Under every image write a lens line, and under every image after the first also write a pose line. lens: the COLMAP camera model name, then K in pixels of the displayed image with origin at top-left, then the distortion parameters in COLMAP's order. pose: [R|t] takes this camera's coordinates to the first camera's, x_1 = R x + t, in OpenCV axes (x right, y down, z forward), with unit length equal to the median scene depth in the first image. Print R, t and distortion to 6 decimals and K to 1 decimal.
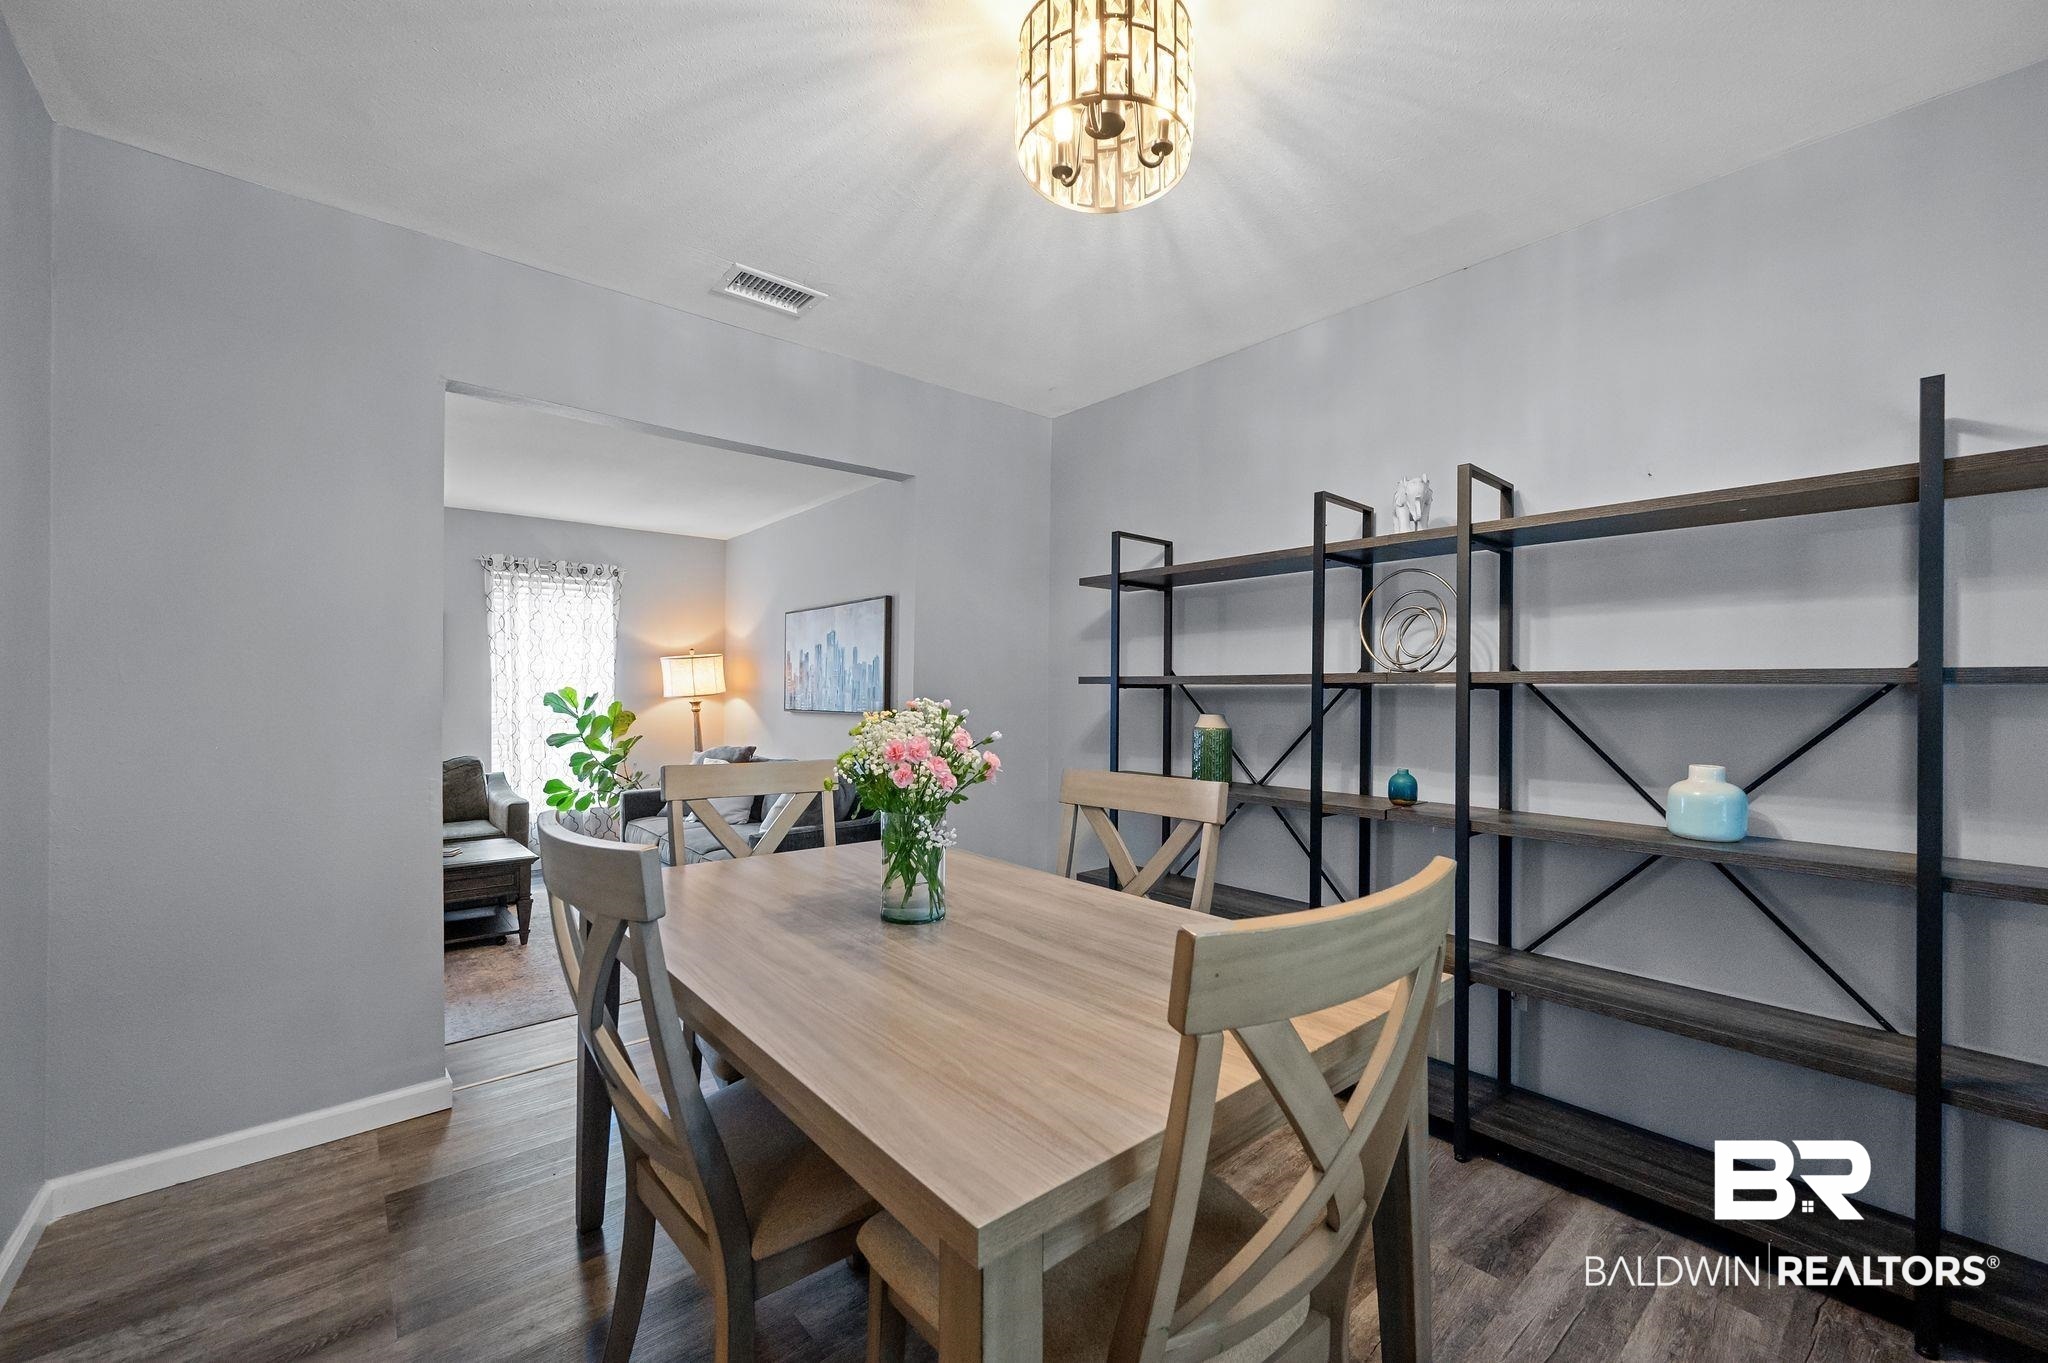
lens RADIAL K [[824.4, 0, 1022.4], [0, 824.4, 688.9], [0, 0, 1]] dist [-0.002115, -0.000227]
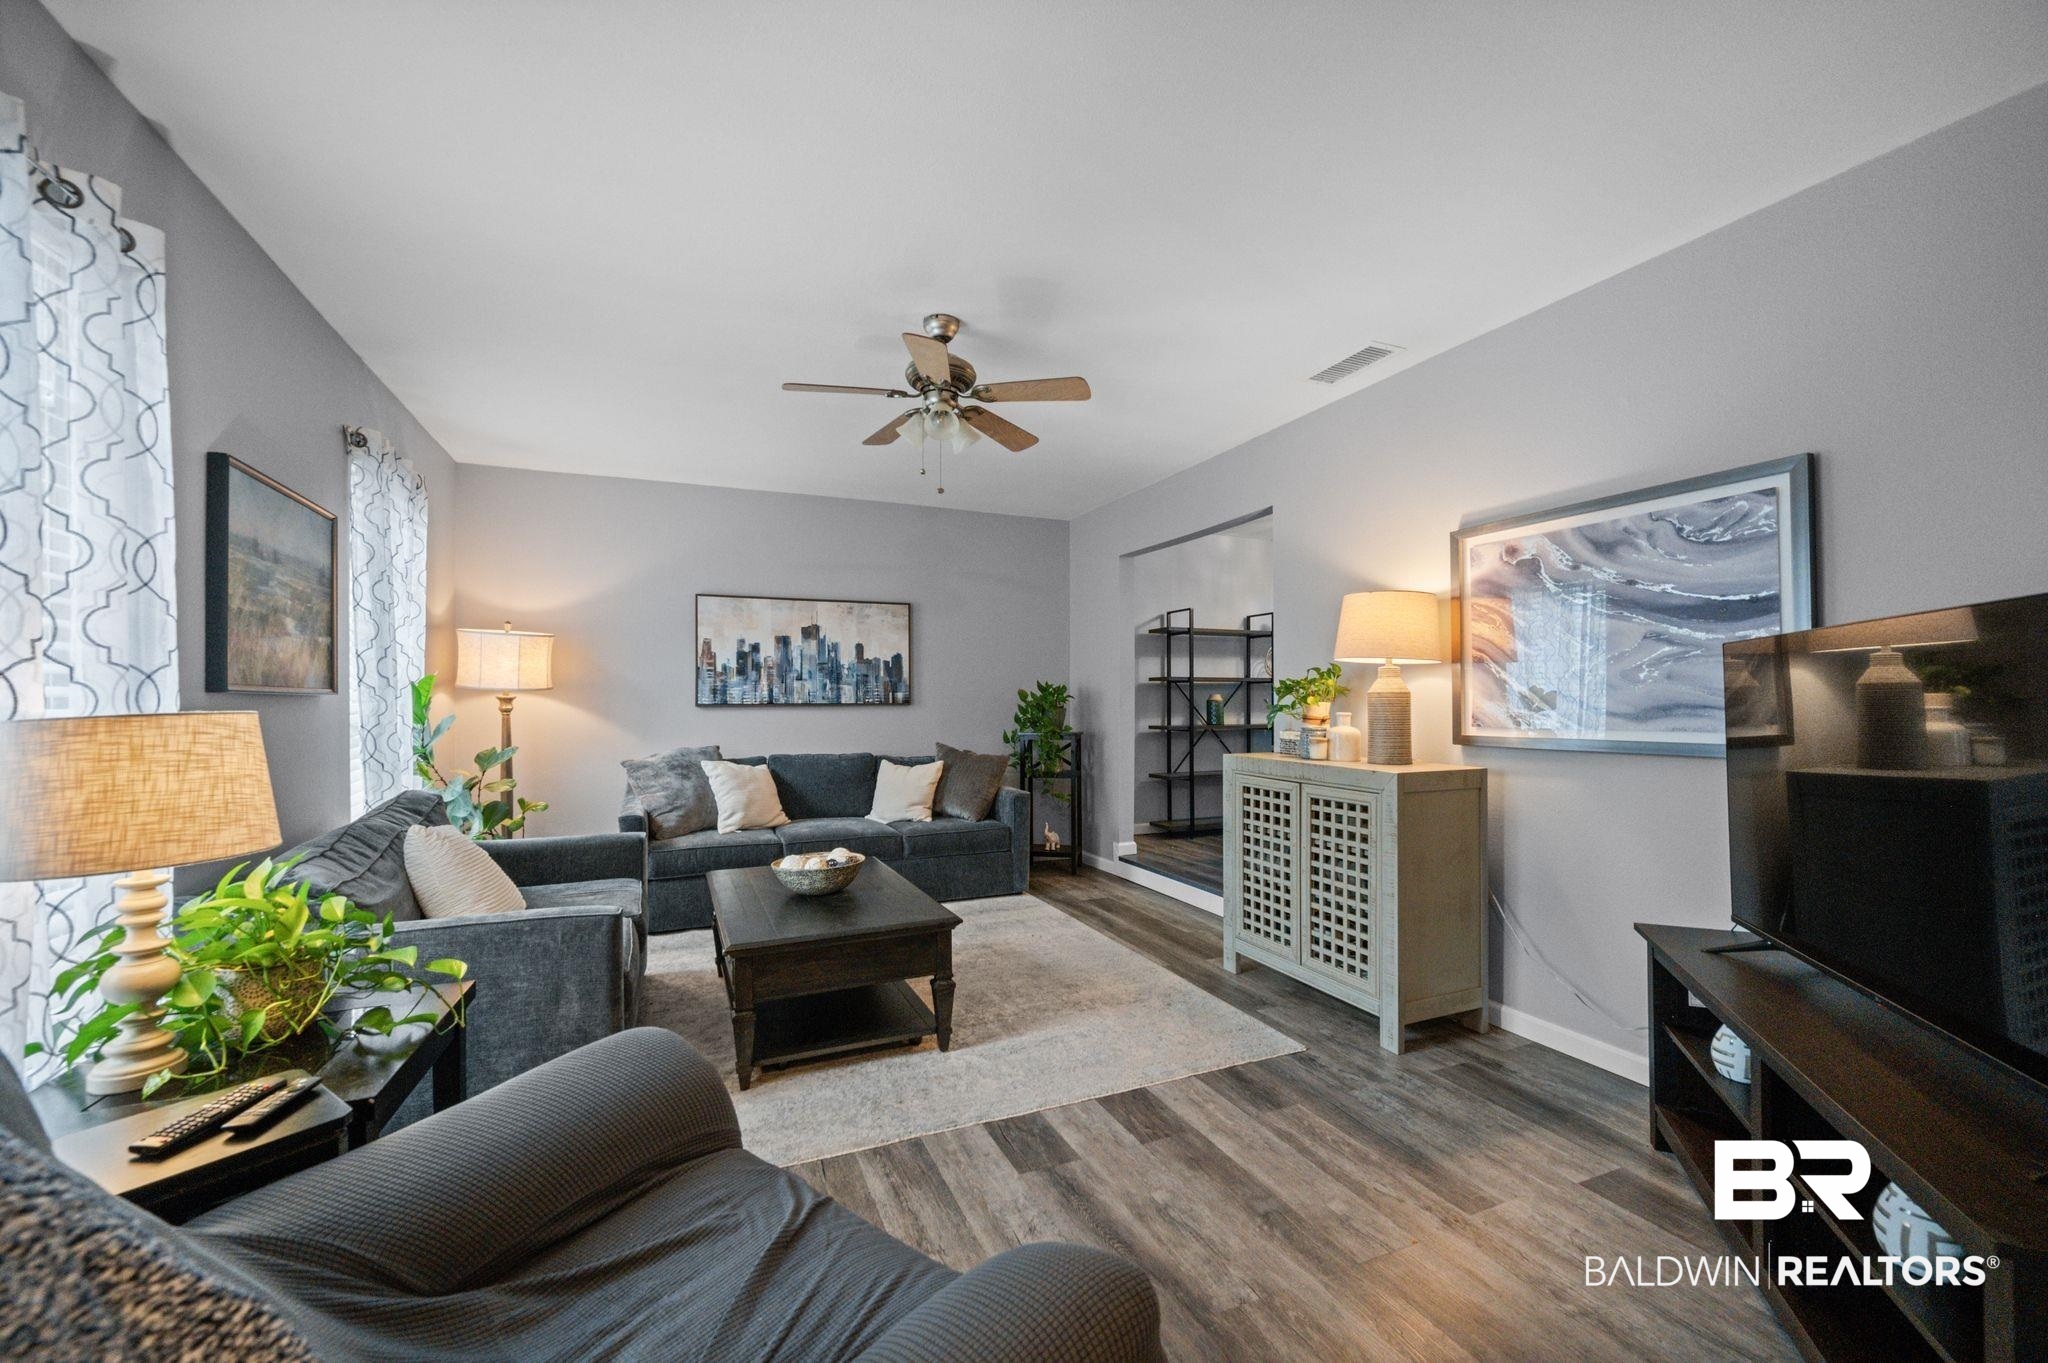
lens RADIAL K [[824.4, 0, 1033.6], [0, 824.4, 689.0], [0, 0, 1]] dist [-0.002115, -0.000227]
pose [[0.274867, 0.004022, 0.961474, -1.004290], [0.001544, 0.999988, -0.004624, 0.012996], [-0.961481, 0.002756, 0.274858, 0.393682]]
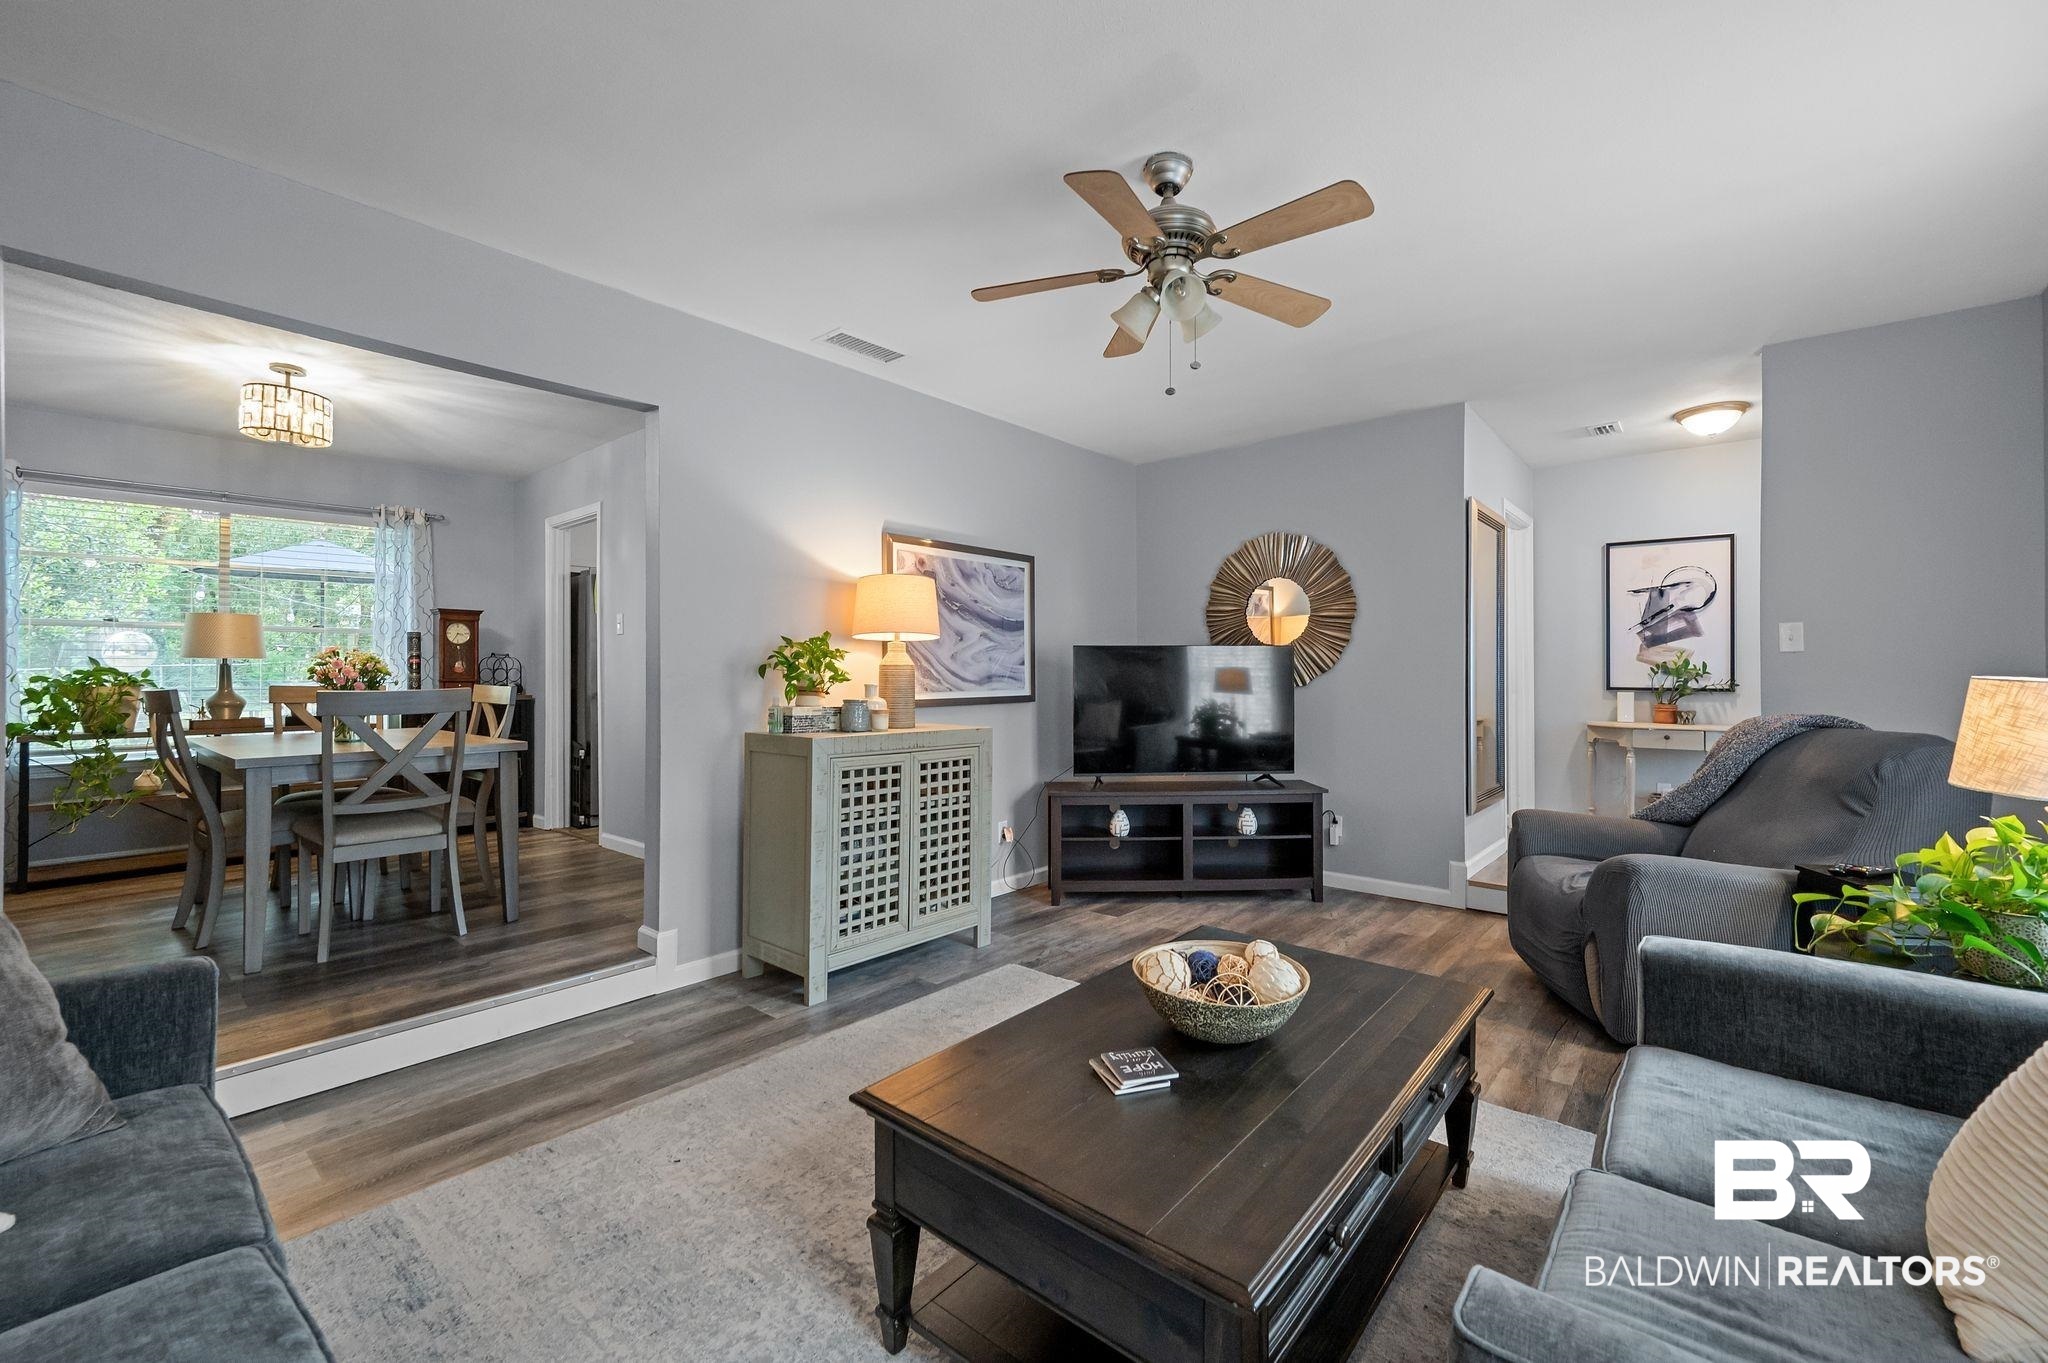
lens RADIAL K [[824.4, 0, 1022.5], [0, 824.4, 673.6], [0, 0, 1]] dist [-0.002115, -0.000227]
pose [[-0.988079, -0.004653, -0.153875, -0.422608], [-0.003744, 0.999974, -0.006193, 0.022783], [0.153899, -0.005543, -0.988071, 0.933798]]
